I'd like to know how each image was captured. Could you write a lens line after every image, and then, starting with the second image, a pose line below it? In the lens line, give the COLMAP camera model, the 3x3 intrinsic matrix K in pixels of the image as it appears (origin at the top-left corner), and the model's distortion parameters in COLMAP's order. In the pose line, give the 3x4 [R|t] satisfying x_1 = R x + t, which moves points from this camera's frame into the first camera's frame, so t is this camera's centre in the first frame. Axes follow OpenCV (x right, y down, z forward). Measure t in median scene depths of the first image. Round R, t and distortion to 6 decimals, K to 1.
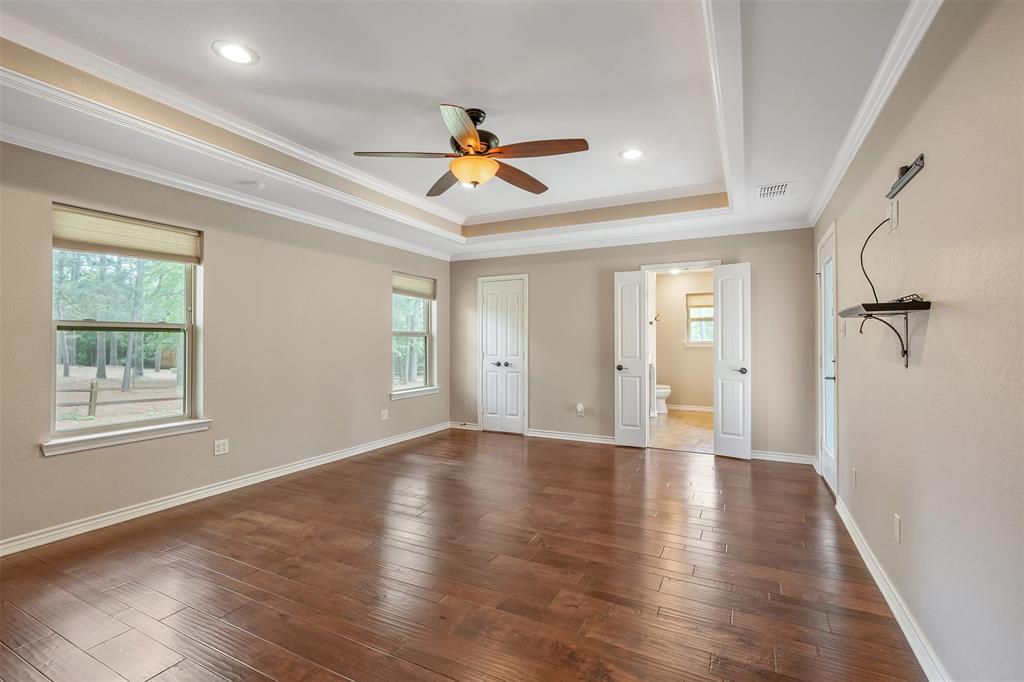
lens RADIAL K [[462.1, 0, 511.2], [0, 462.1, 340.7], [0, 0, 1]] dist [-0.000486, 0.000074]
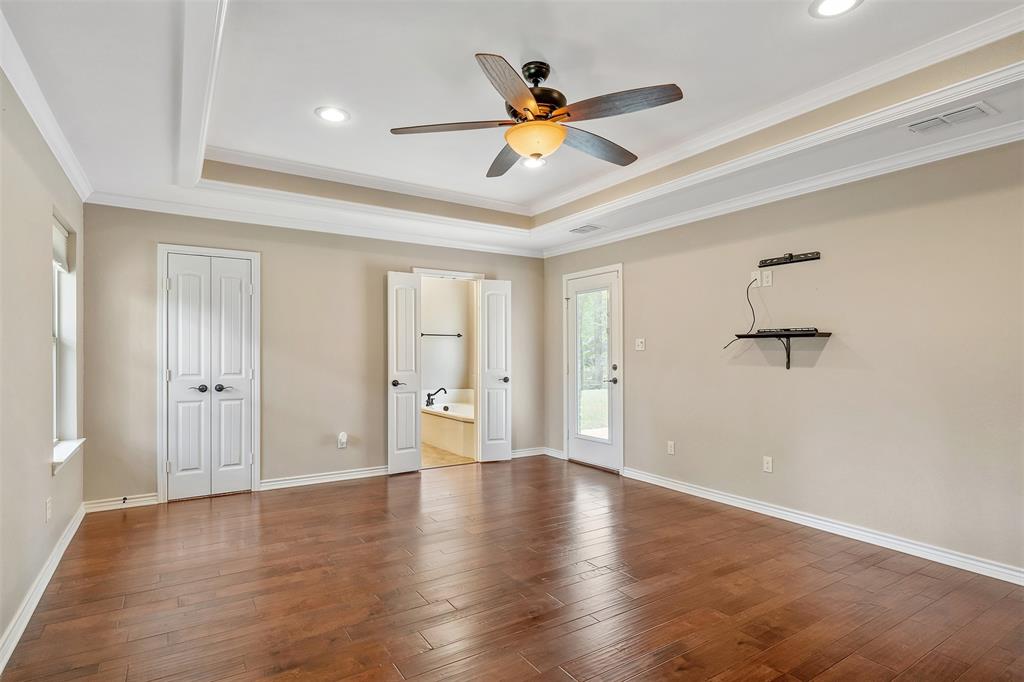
lens RADIAL K [[529.0, 0, 513.2], [0, 529.0, 344.4], [0, 0, 1]] dist [-0.000819, 0.000800]
pose [[0.505318, 0.011240, 0.862860, -0.441265], [-0.004048, 0.999935, -0.010655, -0.003456], [-0.862924, 0.001891, 0.505331, 0.277320]]
